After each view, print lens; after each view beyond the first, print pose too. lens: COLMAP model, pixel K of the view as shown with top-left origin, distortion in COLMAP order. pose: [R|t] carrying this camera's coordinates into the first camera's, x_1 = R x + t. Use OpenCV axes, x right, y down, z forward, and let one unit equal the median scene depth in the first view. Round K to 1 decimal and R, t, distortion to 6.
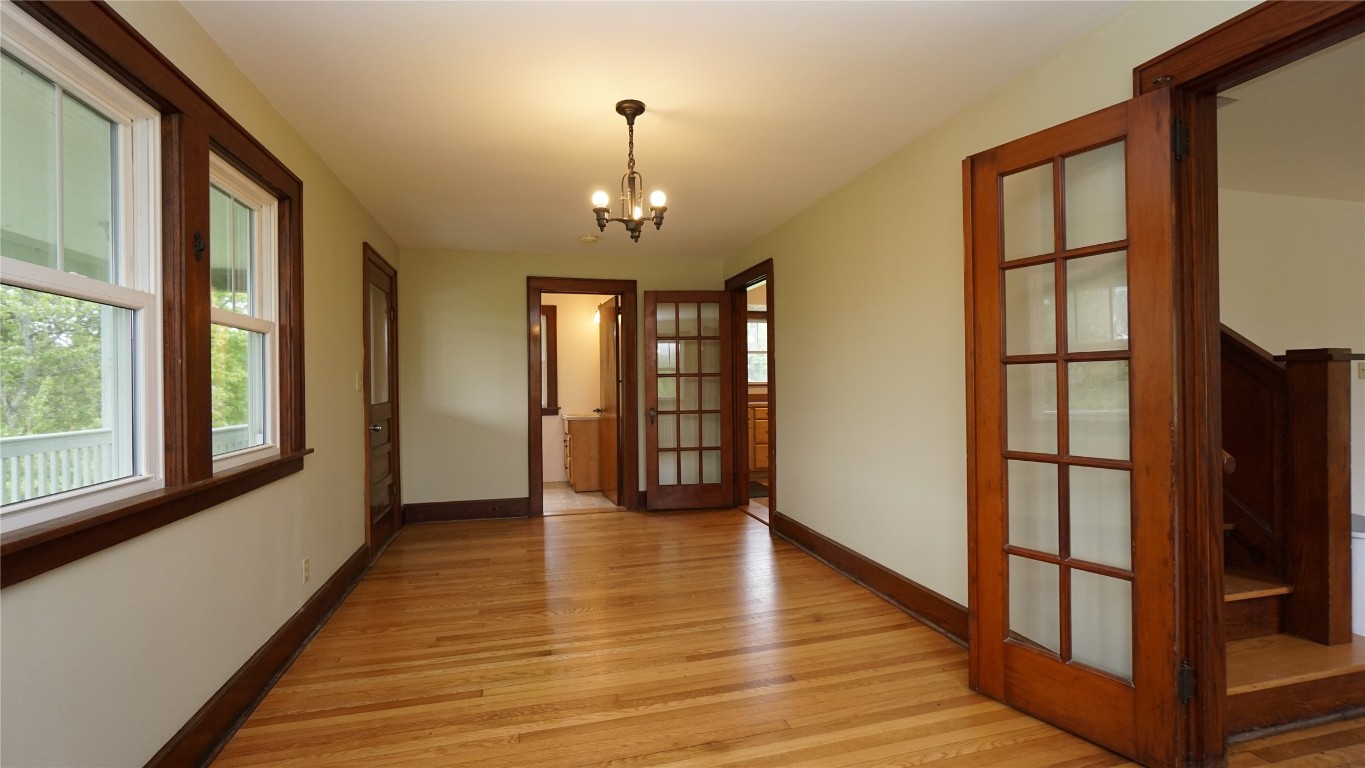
lens RADIAL K [[584.2, 0, 680.6], [0, 584.2, 383.7], [0, 0, 1]] dist [-0.008917, 0.005877]
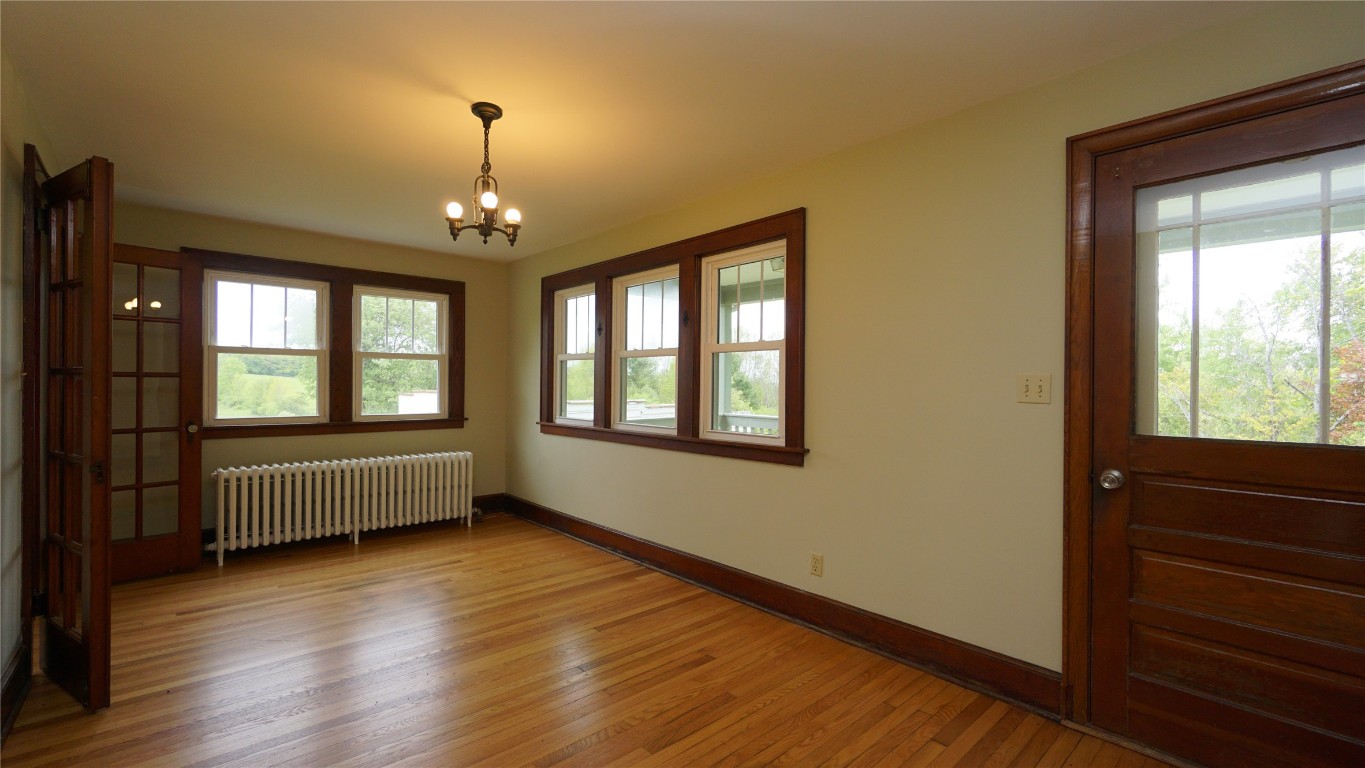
lens RADIAL K [[584.2, 0, 682.4], [0, 584.2, 382.9], [0, 0, 1]] dist [-0.008917, 0.005877]
pose [[-0.893553, 0.000230, -0.448957, 0.053559], [0.000808, 0.999999, -0.001097, -0.008655], [0.448957, -0.001343, -0.893552, 1.789427]]
